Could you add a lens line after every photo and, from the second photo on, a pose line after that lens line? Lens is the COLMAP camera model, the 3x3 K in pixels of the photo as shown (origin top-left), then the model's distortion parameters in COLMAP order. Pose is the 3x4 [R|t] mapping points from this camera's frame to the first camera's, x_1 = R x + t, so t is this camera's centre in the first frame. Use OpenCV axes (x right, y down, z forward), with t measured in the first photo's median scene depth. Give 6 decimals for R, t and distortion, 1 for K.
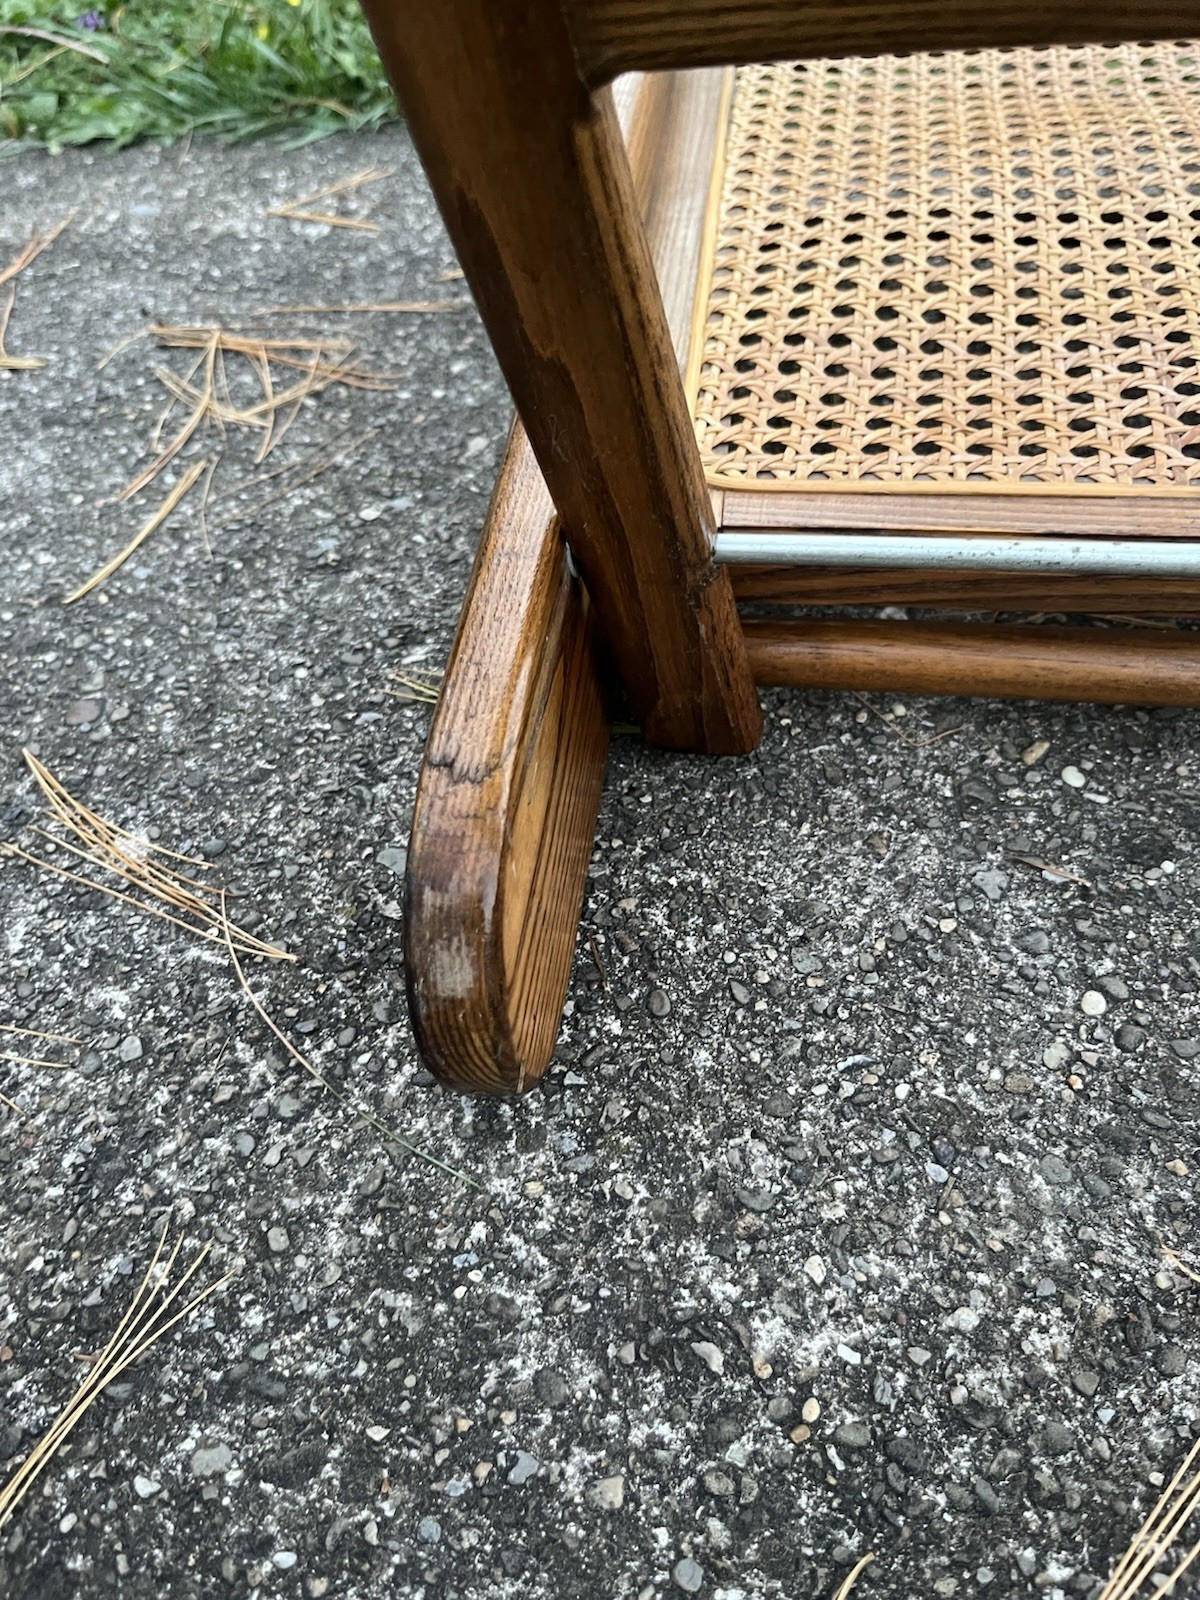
lens RADIAL K [[1243.9, 0, 576.9], [0, 1243.9, 819.5], [0, 0, 1]] dist [0.035905, -0.059621]
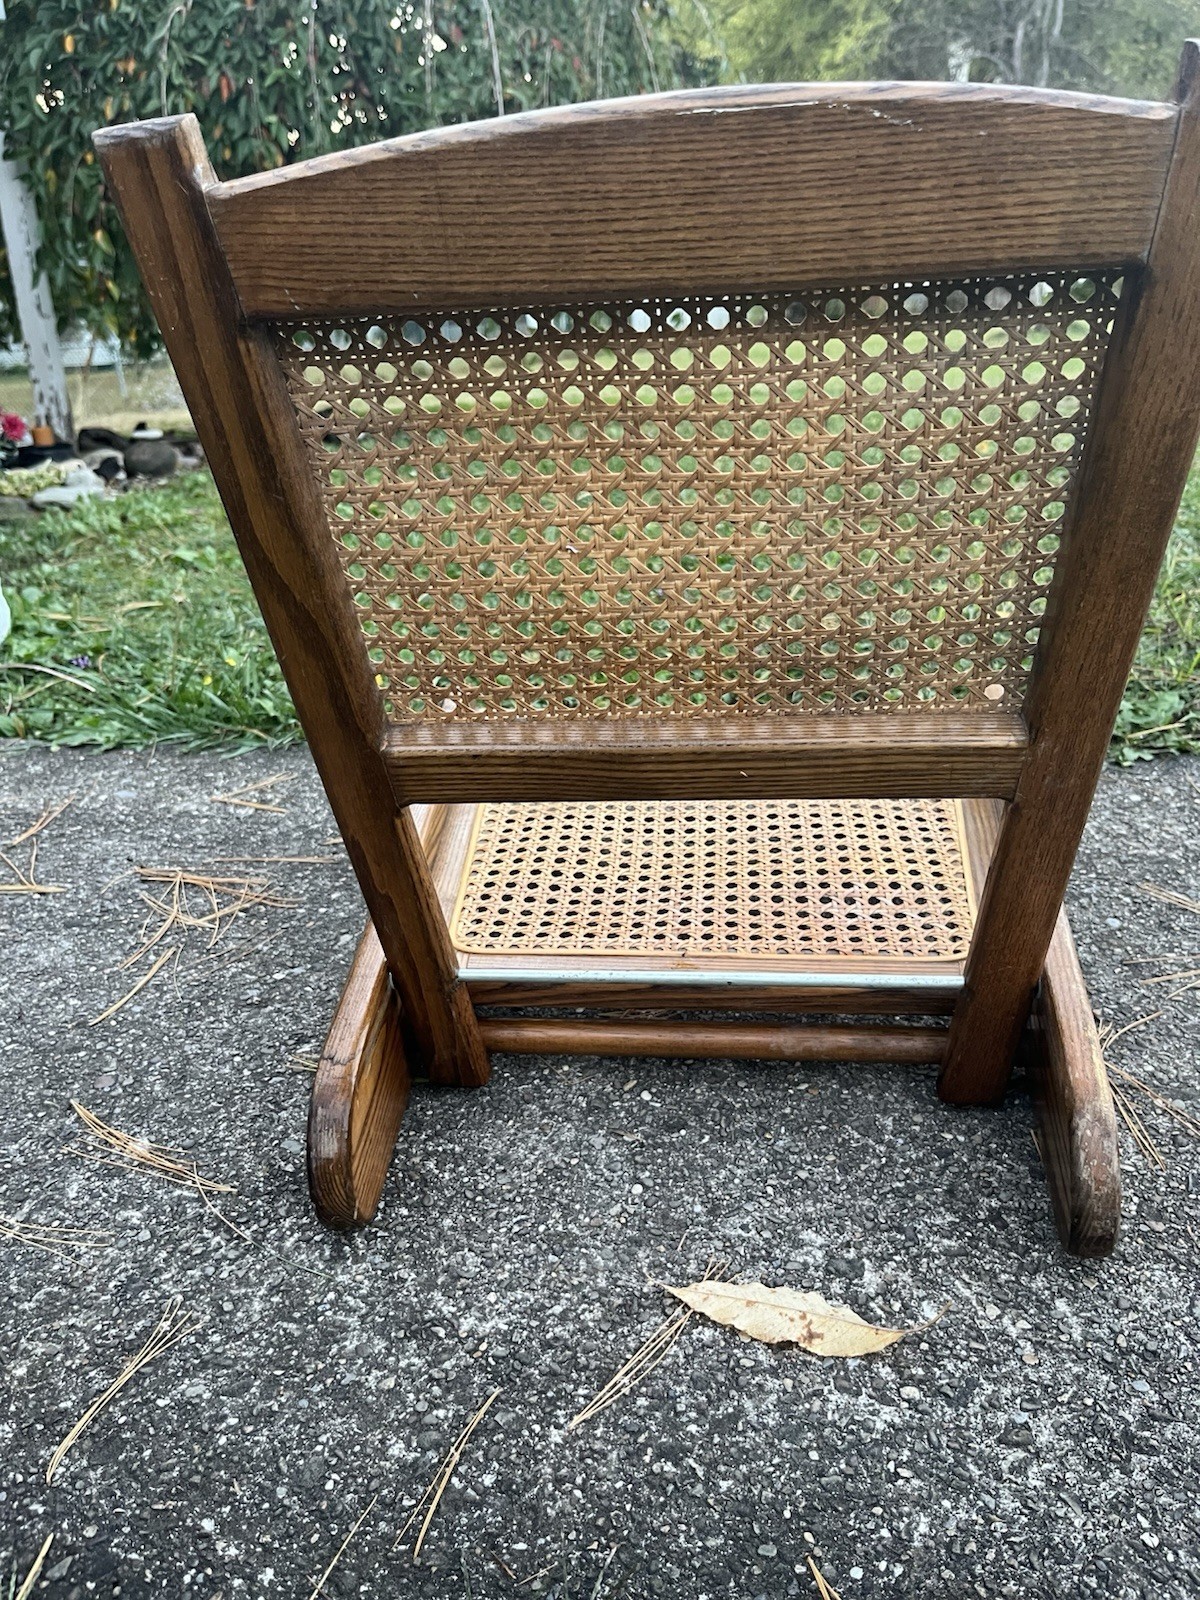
lens RADIAL K [[1243.9, 0, 586.2], [0, 1243.9, 796.7], [0, 0, 1]] dist [0.035905, -0.059621]
pose [[0.992416, 0.025777, 0.120194, 0.058925], [0.026595, 0.909588, -0.414660, 0.381565], [-0.120015, 0.414712, 0.902004, -1.049744]]
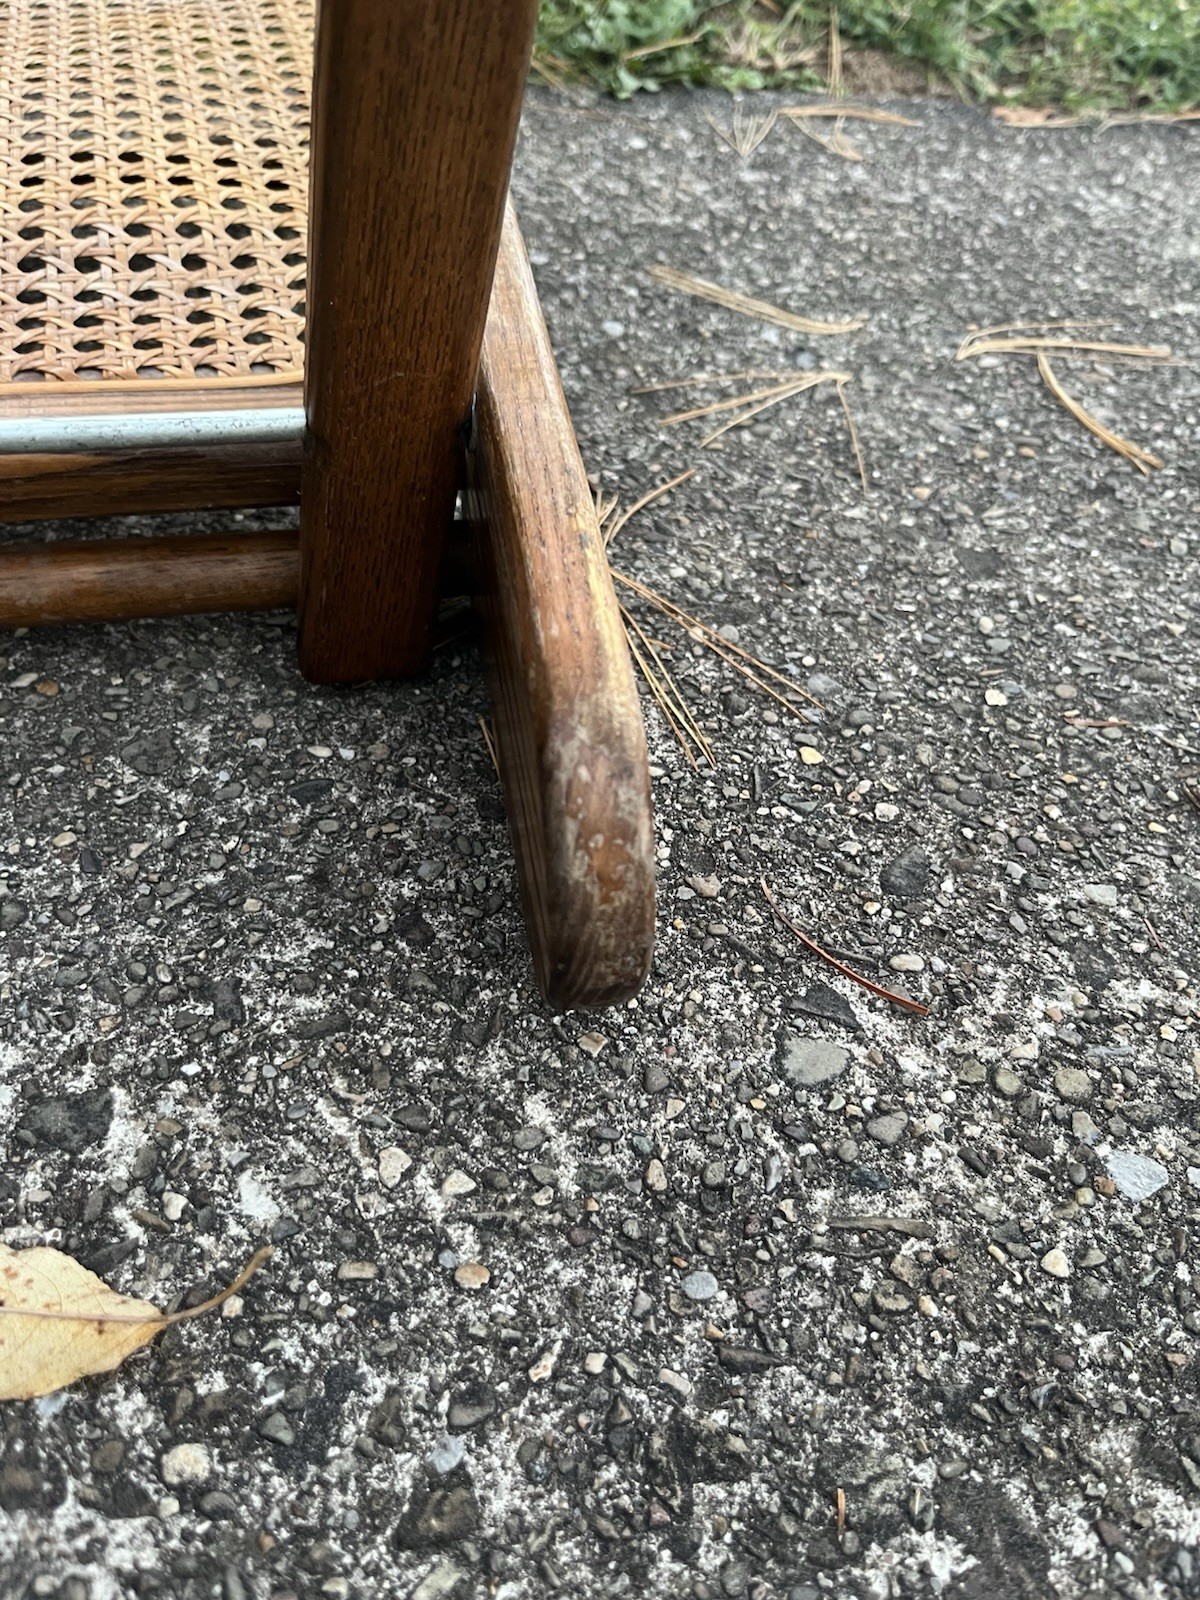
lens RADIAL K [[1243.9, 0, 614.3], [0, 1243.9, 826.9], [0, 0, 1]] dist [0.035905, -0.059621]
pose [[0.861292, -0.190634, 0.470994, 0.610176], [0.198261, 0.979562, 0.033922, 0.133002], [-0.467835, 0.064163, 0.881484, -0.069278]]
